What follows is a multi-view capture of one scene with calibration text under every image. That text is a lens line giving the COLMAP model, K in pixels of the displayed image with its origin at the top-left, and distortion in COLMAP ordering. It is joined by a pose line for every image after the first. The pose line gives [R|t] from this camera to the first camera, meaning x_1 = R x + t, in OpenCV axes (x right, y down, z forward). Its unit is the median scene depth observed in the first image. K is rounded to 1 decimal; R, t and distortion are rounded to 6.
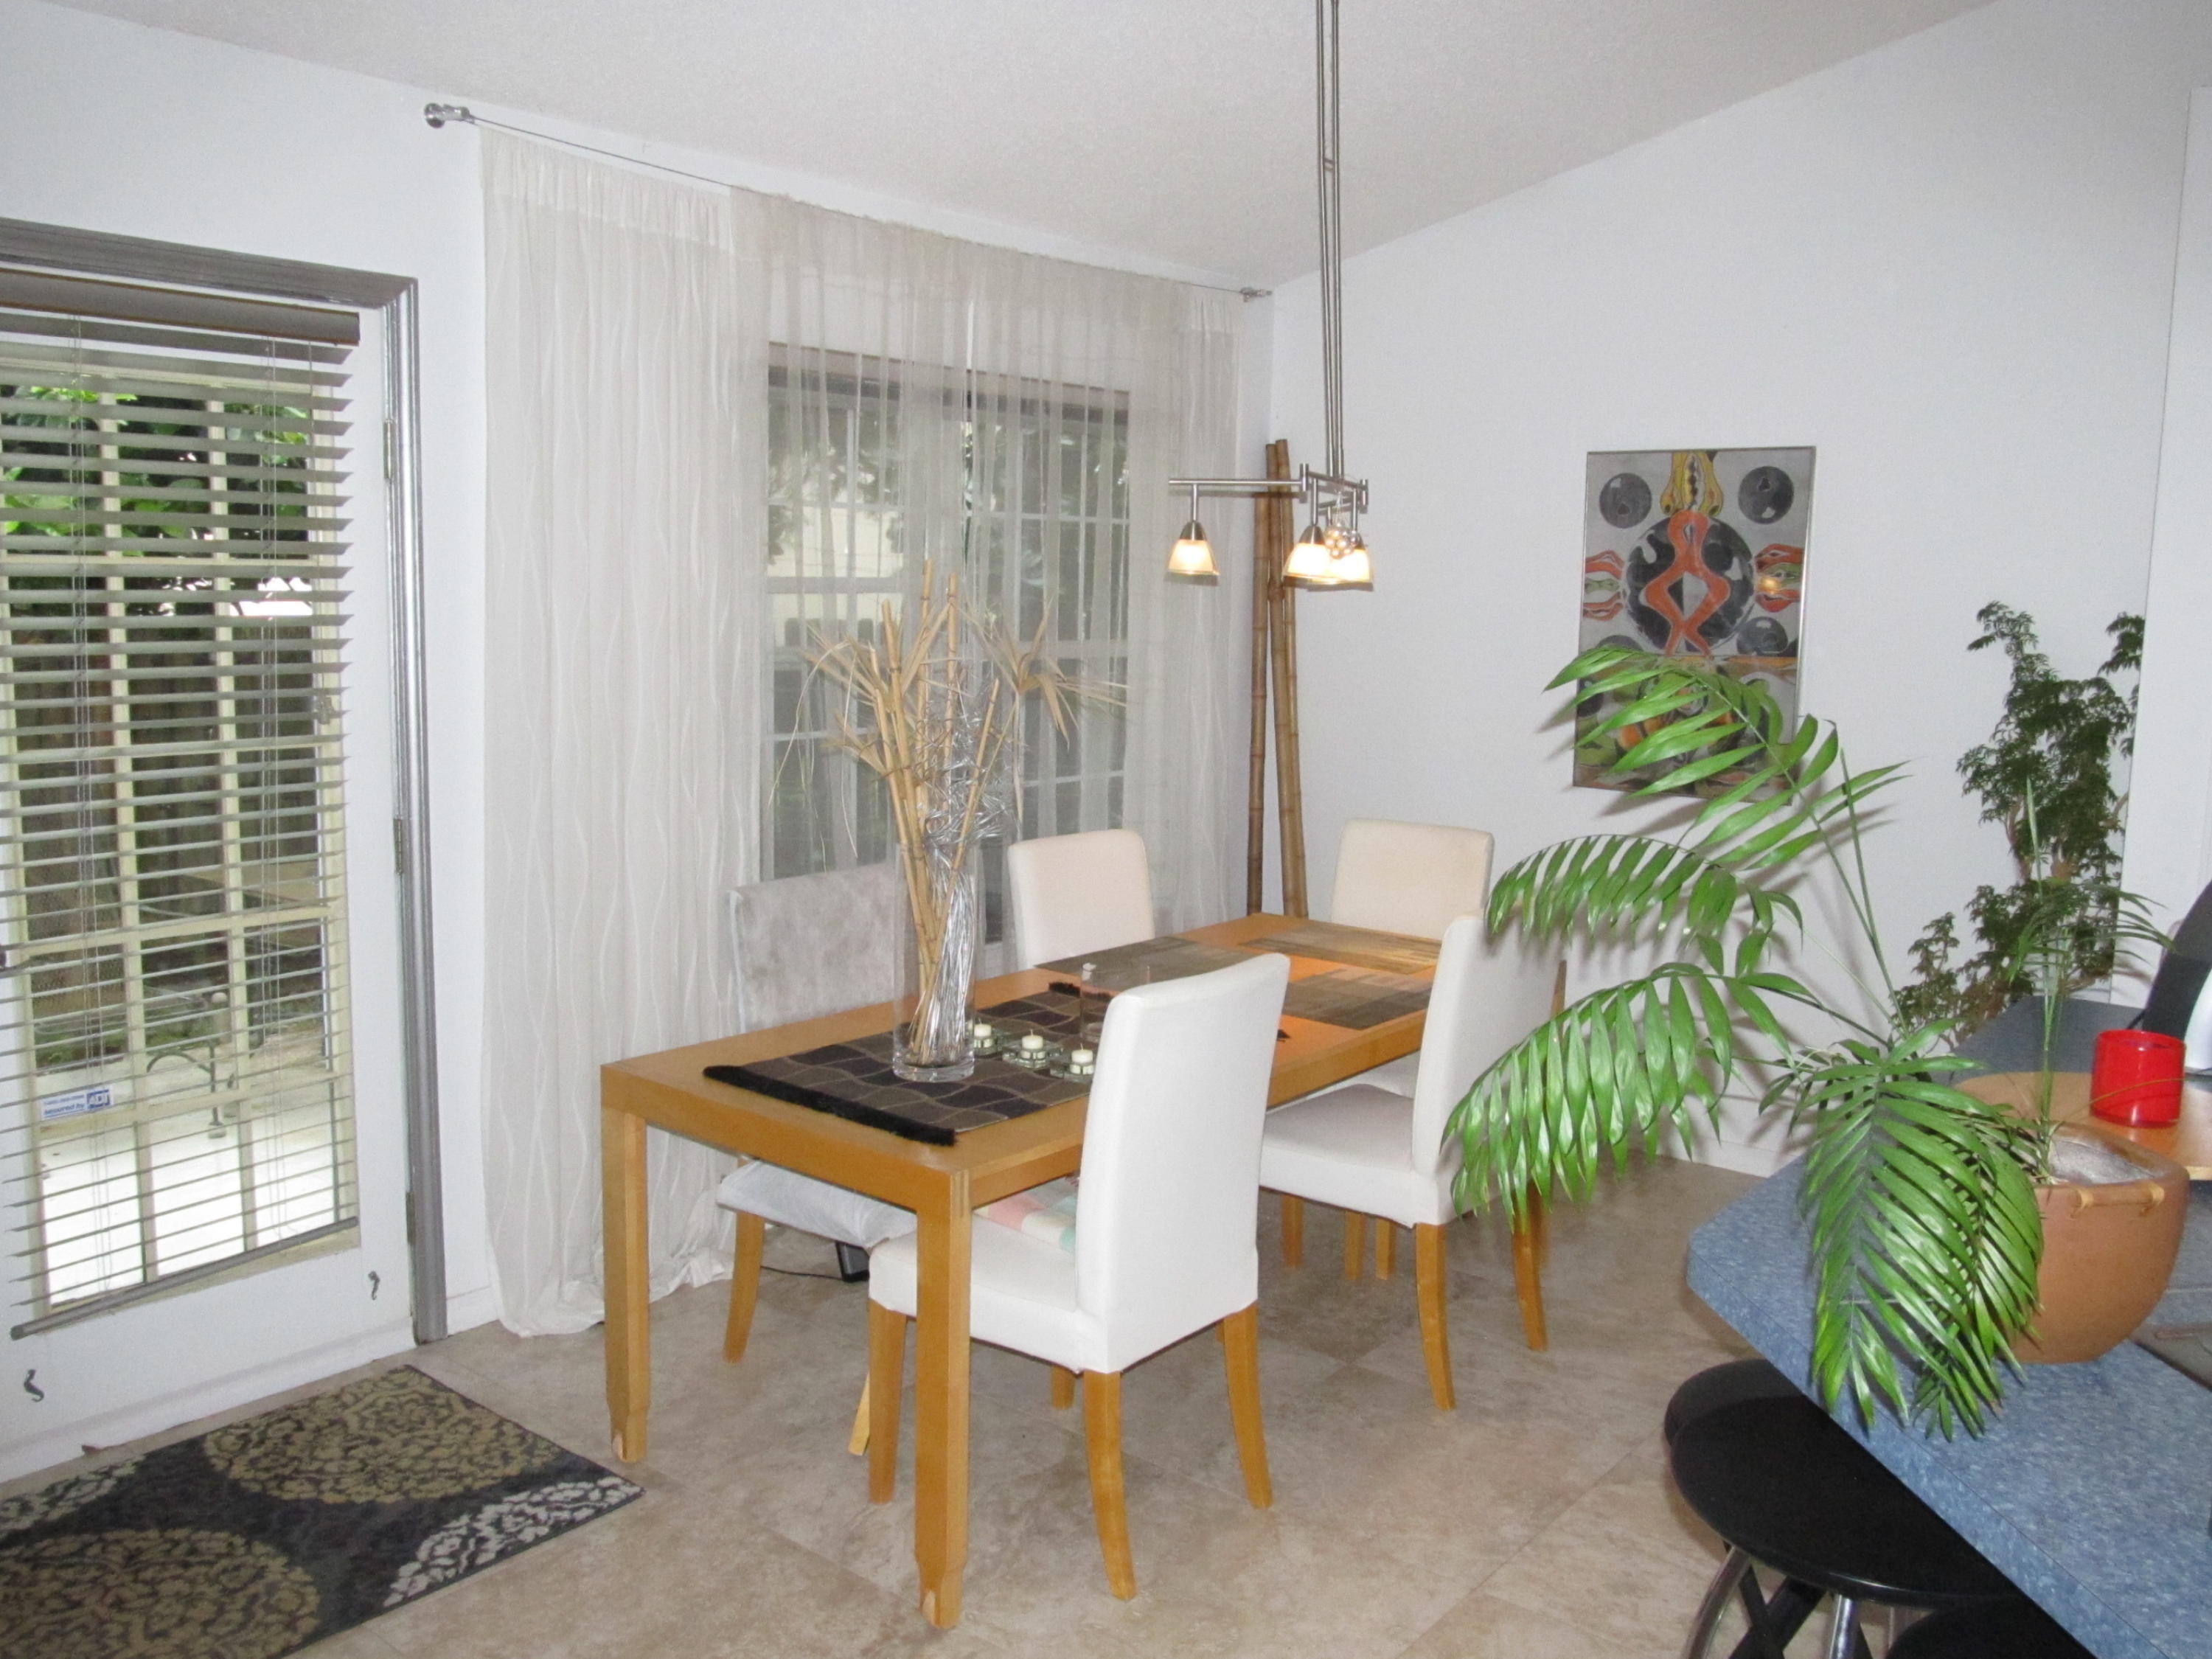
lens RADIAL K [[1805.5, 0, 1108.1], [0, 1805.5, 800.9], [0, 0, 1]] dist [-0.011336, -0.007592]
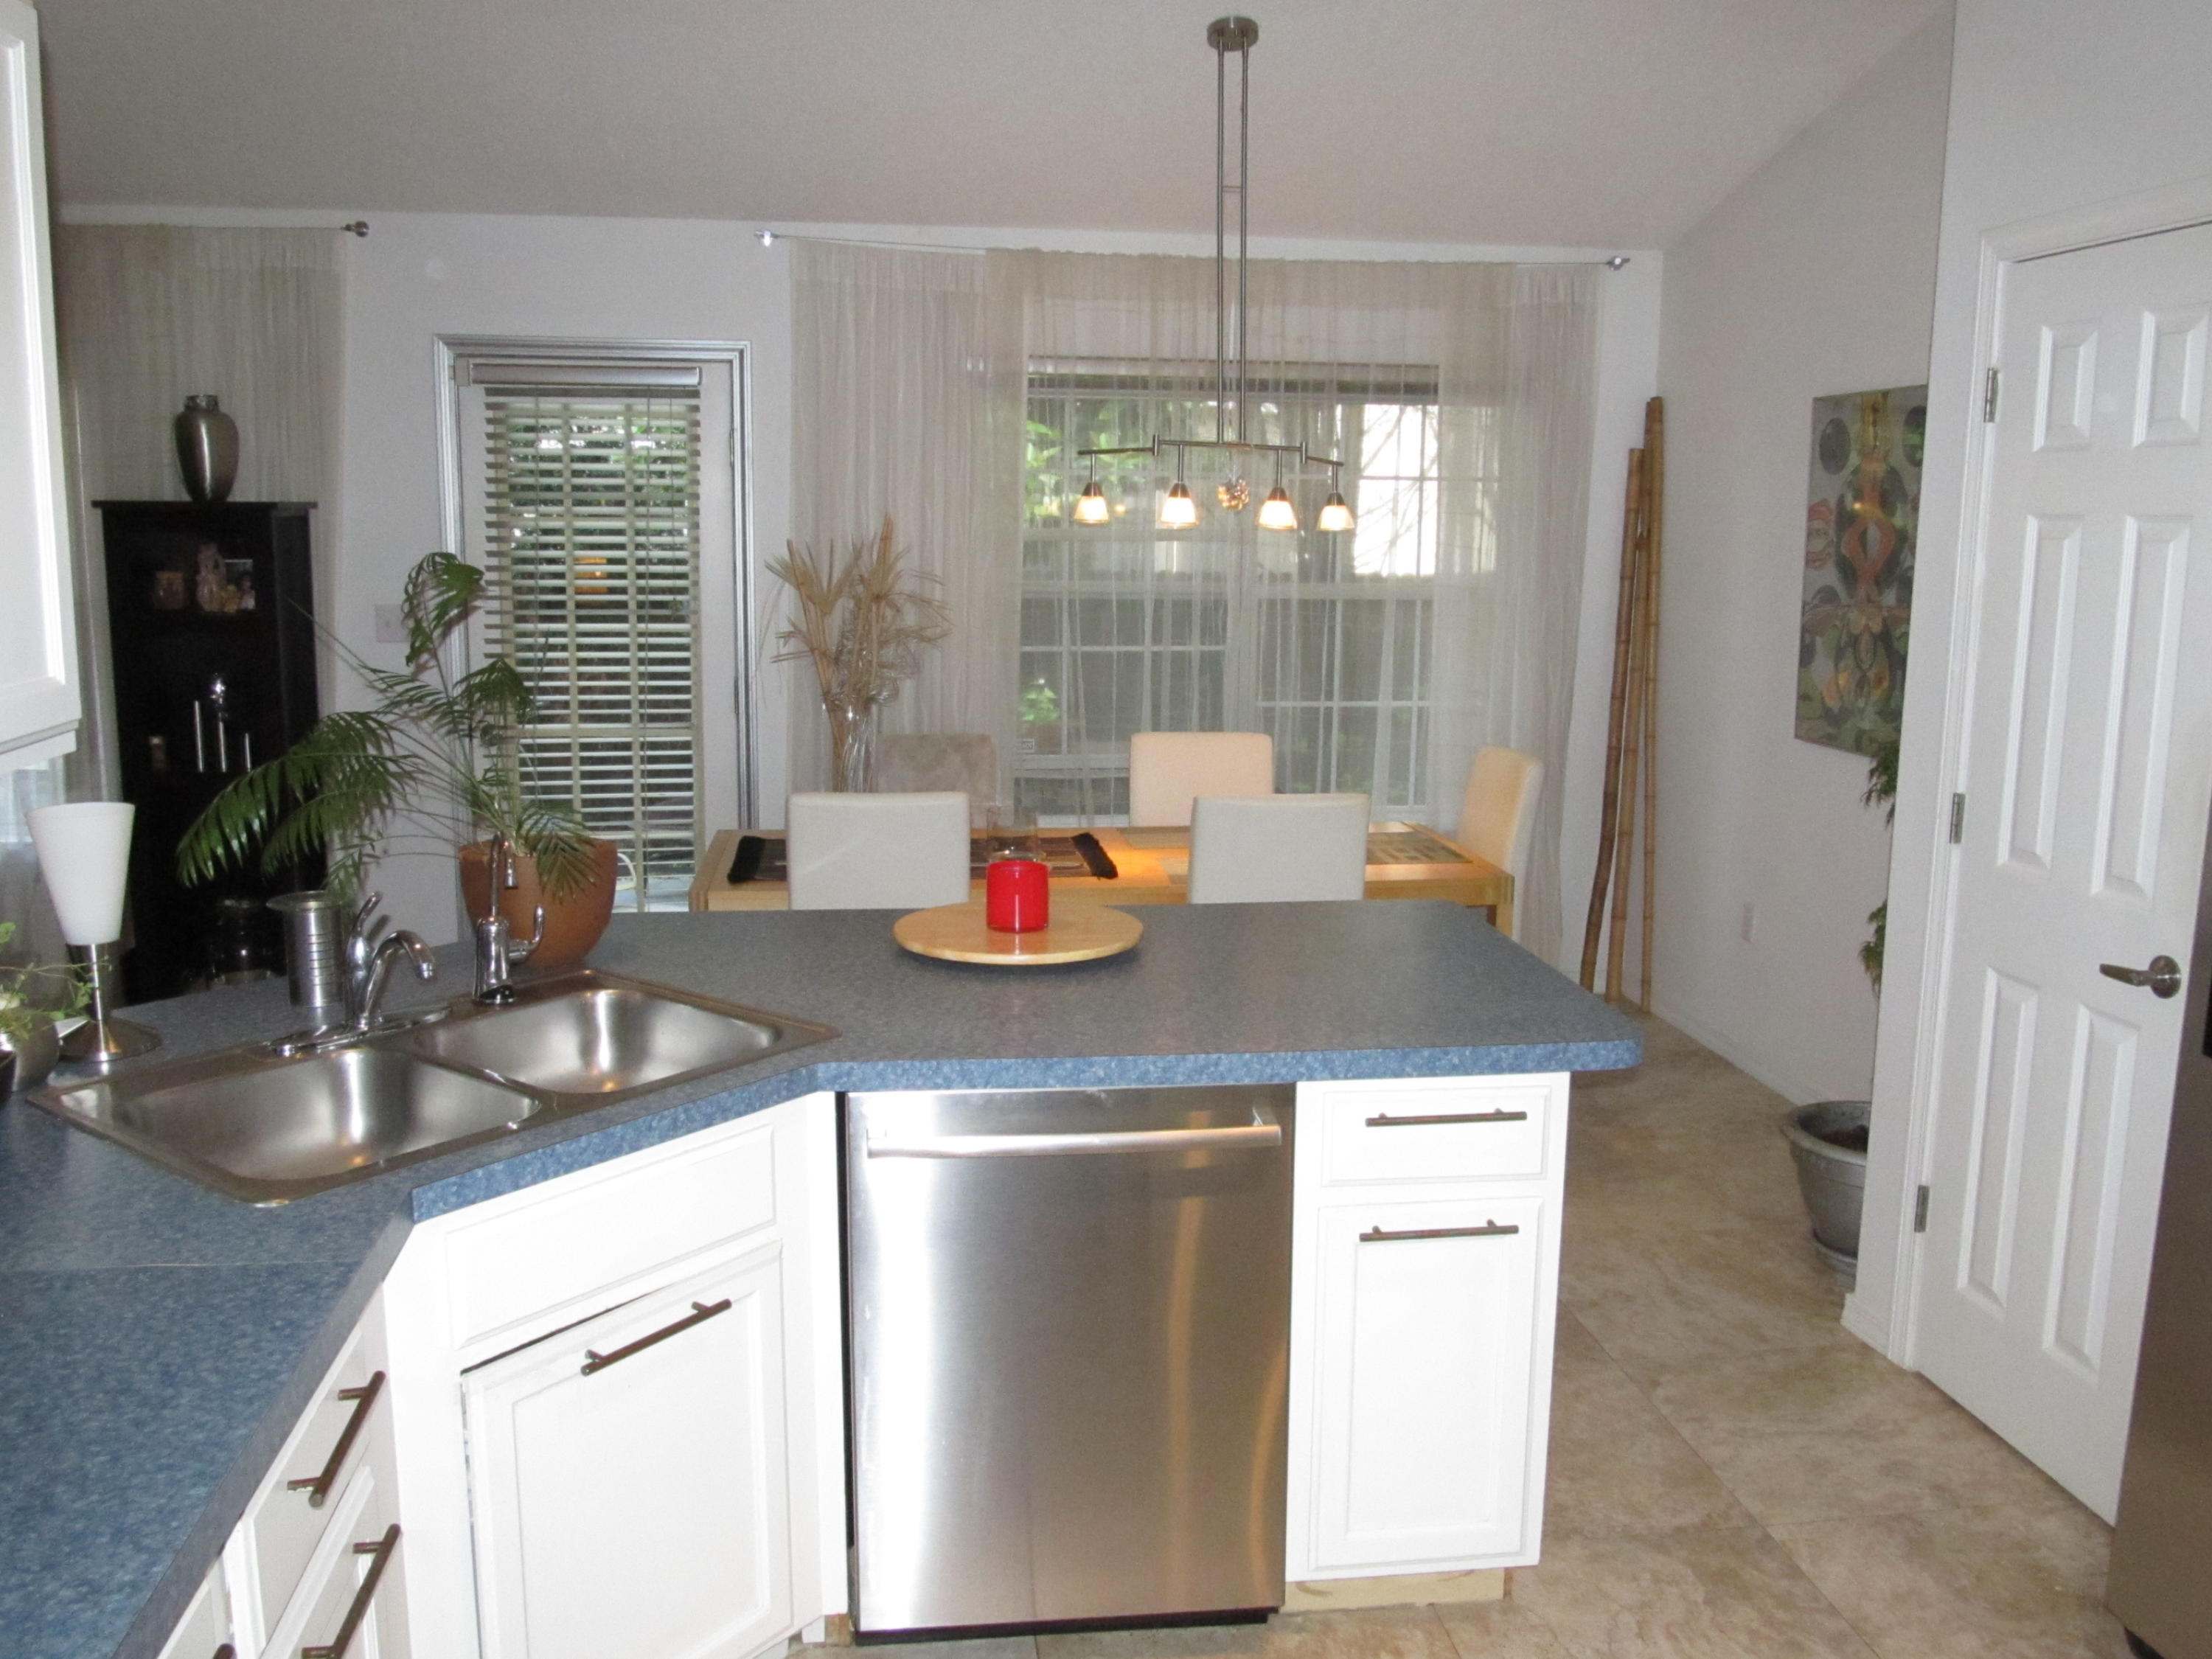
lens RADIAL K [[1805.5, 0, 1108.1], [0, 1805.5, 800.9], [0, 0, 1]] dist [-0.011336, -0.007592]
pose [[0.721849, 0.097676, -0.685123, 0.688265], [-0.084623, 0.995019, 0.052698, 0.005861], [0.686857, 0.019937, 0.726519, 0.027797]]
